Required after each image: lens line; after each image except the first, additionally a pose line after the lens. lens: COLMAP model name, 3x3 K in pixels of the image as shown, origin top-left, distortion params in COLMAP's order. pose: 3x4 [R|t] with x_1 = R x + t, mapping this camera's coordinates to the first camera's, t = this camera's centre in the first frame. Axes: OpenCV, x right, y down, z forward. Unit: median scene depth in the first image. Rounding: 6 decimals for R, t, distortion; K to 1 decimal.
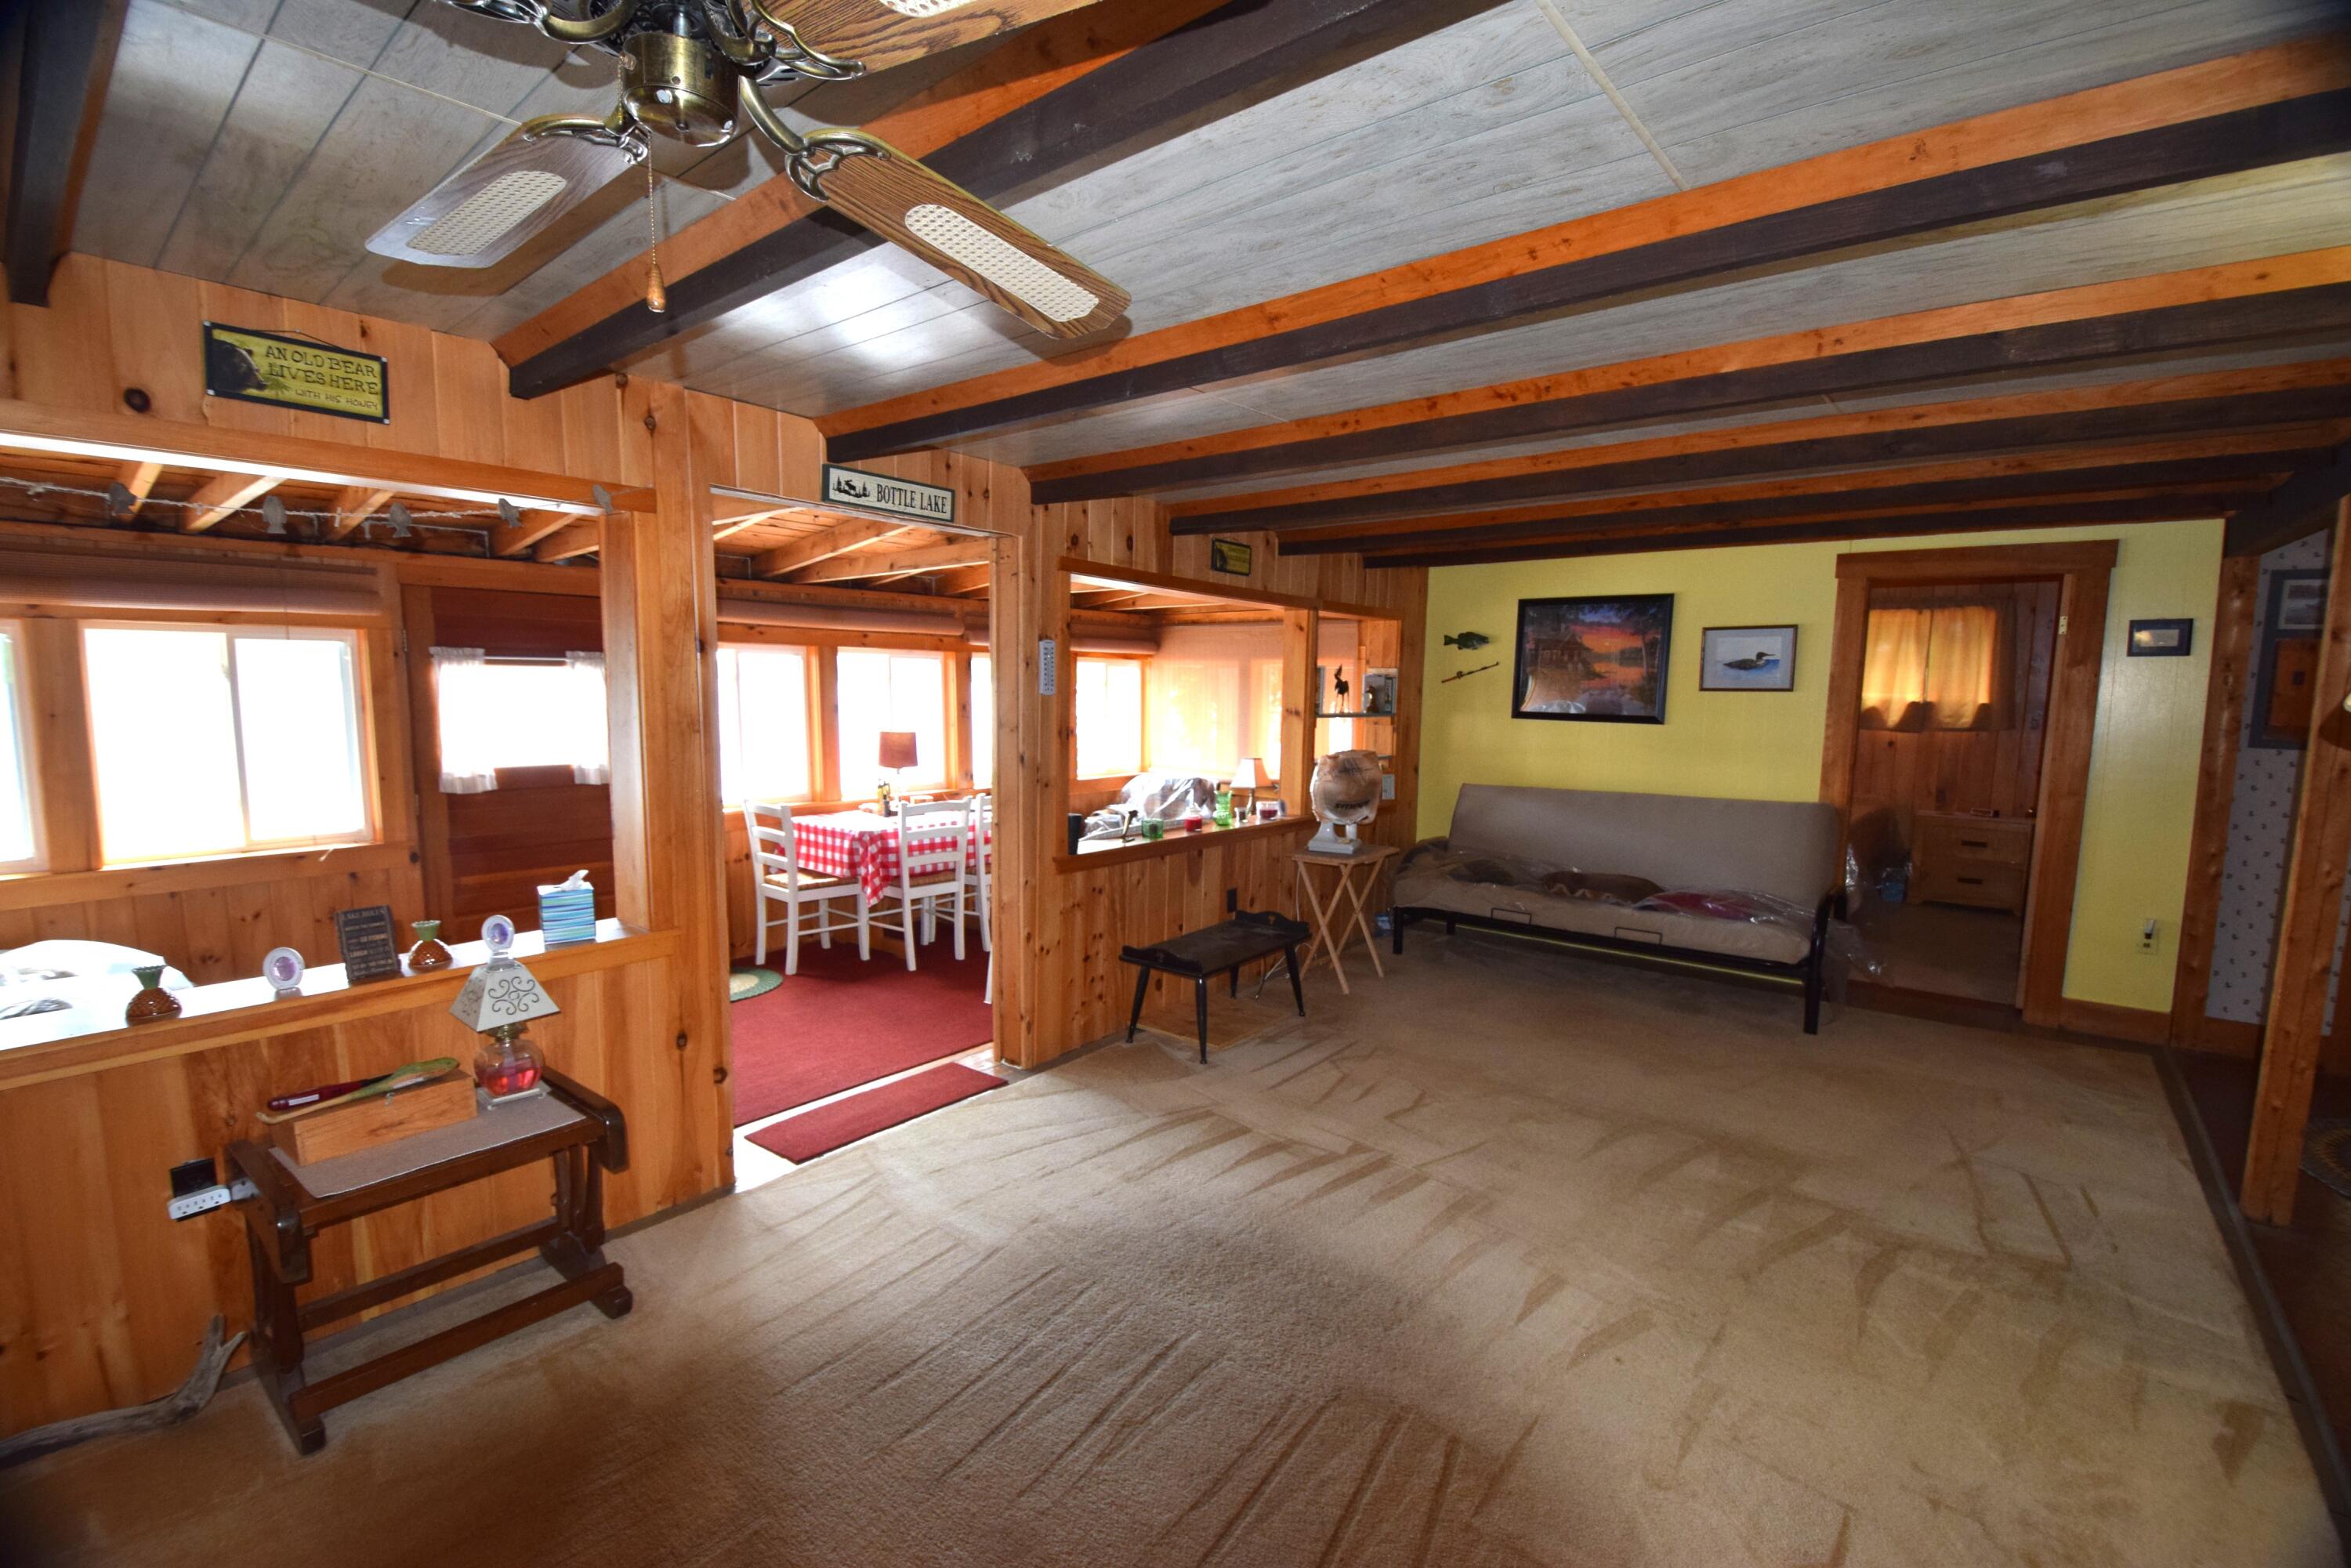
lens RADIAL K [[974.9, 0, 1175.5], [0, 974.9, 784.0], [0, 0, 1]] dist [0.000455, 0.000089]
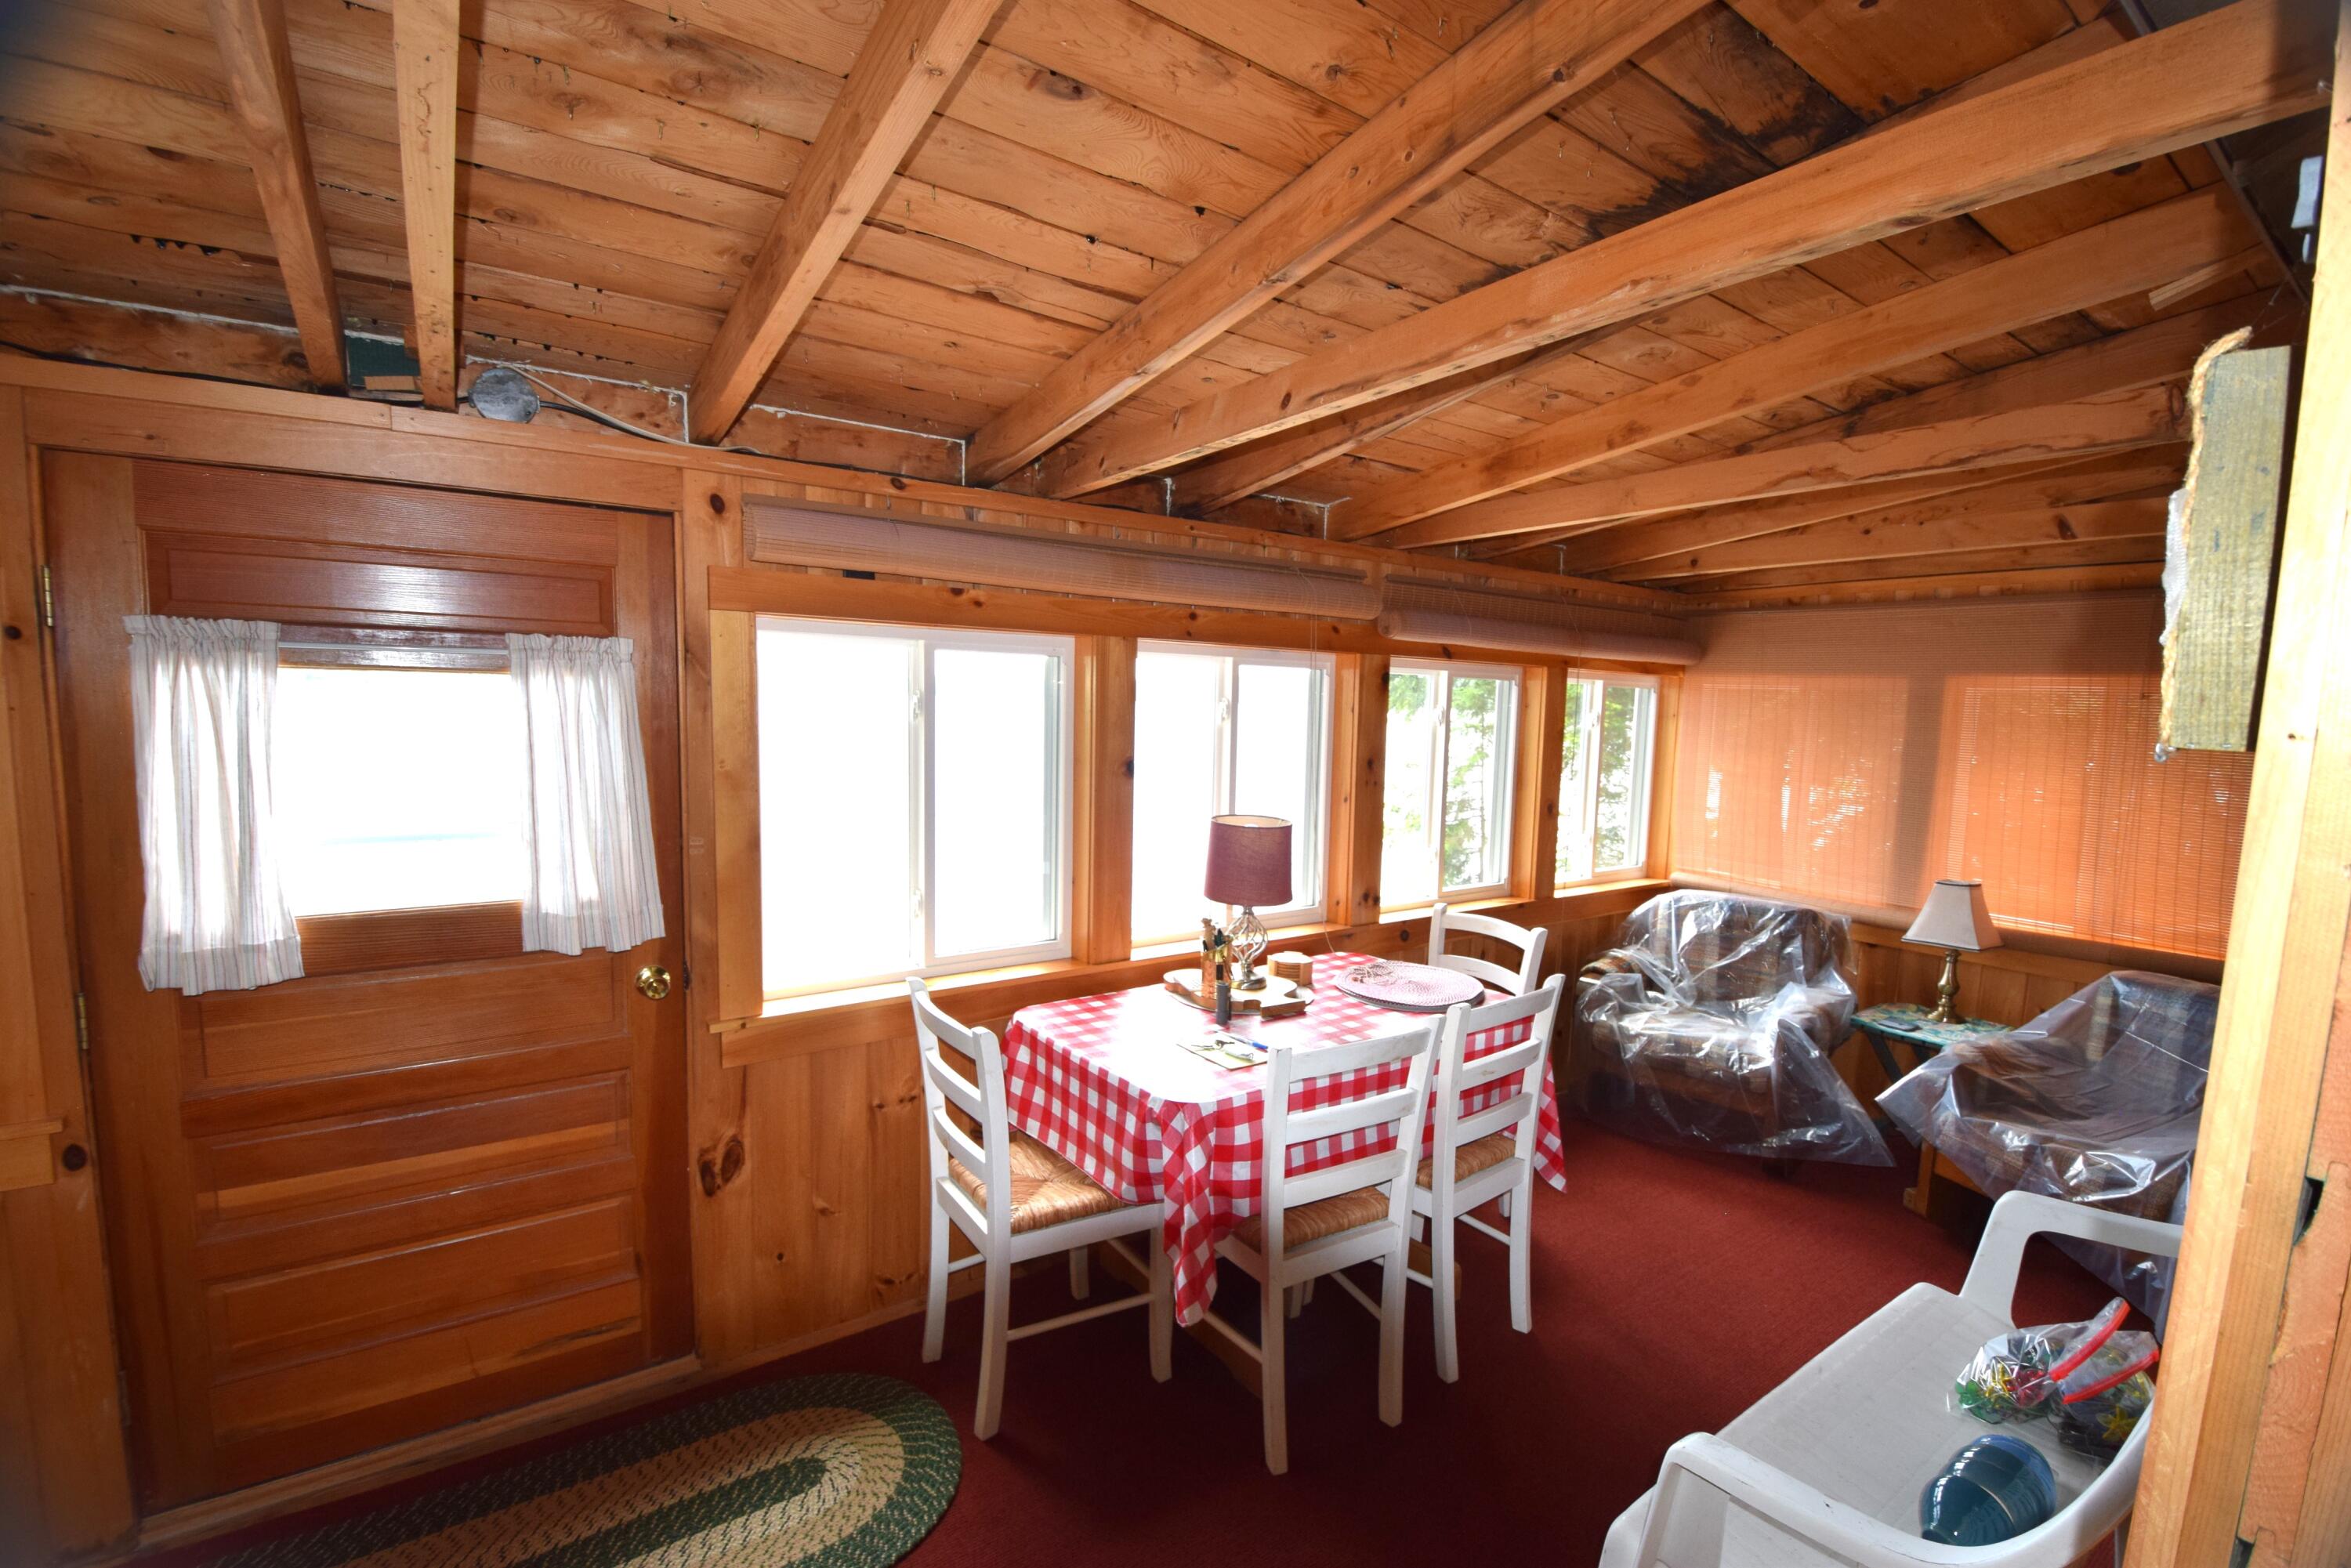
lens RADIAL K [[1000.0, 0, 1175.5], [0, 1000.0, 784.0], [0, 0, 1]] dist [-0.001106, -0.000119]
pose [[0.955161, 0.042505, -0.293020, -0.202986], [-0.048551, 0.998731, -0.013387, -0.071705], [0.292079, 0.027013, 0.956012, 0.600921]]
